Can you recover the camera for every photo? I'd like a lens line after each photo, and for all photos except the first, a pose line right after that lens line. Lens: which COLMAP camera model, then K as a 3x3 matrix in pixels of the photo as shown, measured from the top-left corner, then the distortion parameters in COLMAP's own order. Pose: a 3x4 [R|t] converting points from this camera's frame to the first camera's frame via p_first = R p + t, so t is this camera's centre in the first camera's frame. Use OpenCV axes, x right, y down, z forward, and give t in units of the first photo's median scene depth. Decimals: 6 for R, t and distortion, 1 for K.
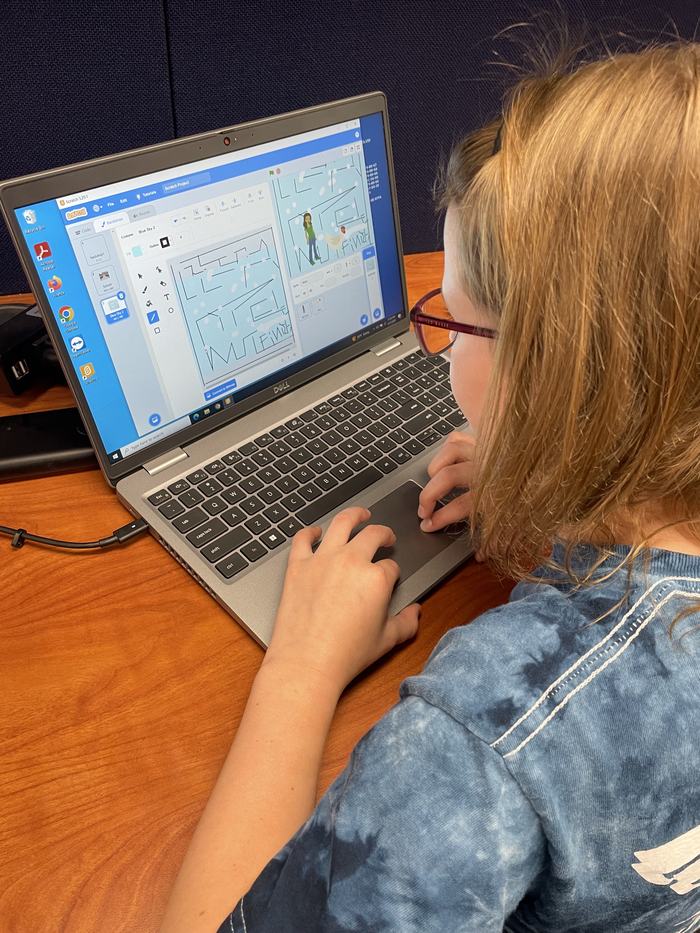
lens RADIAL K [[693.7, 0, 350.0], [0, 693.7, 466.5], [0, 0, 1]] dist [0.085553, -0.120445]
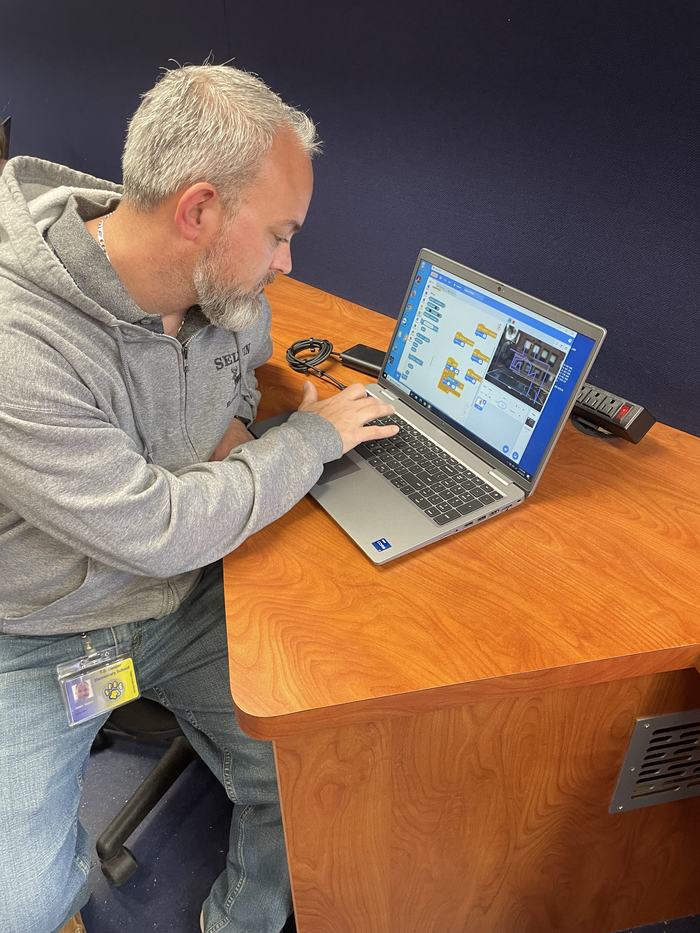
lens RADIAL K [[693.7, 0, 350.0], [0, 693.7, 466.5], [0, 0, 1]] dist [0.085553, -0.120445]
pose [[-0.214530, 0.510193, -0.832875, 1.367336], [-0.688885, 0.525464, 0.499324, -0.736556], [0.692397, 0.680875, 0.238736, 0.557000]]
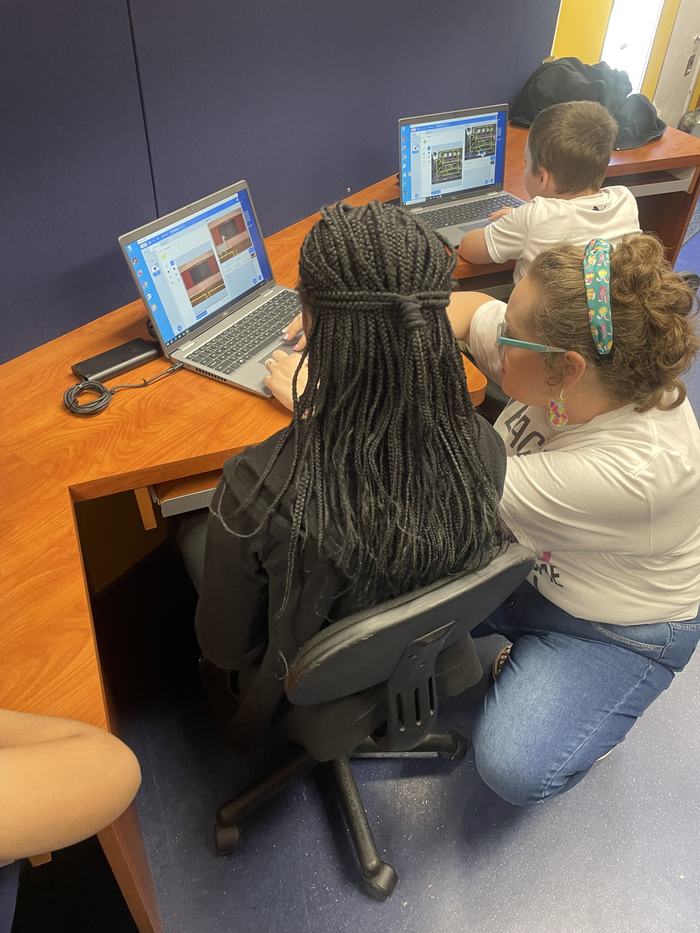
lens RADIAL K [[693.7, 0, 350.0], [0, 693.7, 466.5], [0, 0, 1]] dist [0.085553, -0.120445]
pose [[0.965995, -0.196117, 0.168501, -0.194962], [0.202192, 0.979151, -0.019513, 0.513660], [-0.161161, 0.052920, 0.985508, -1.302212]]
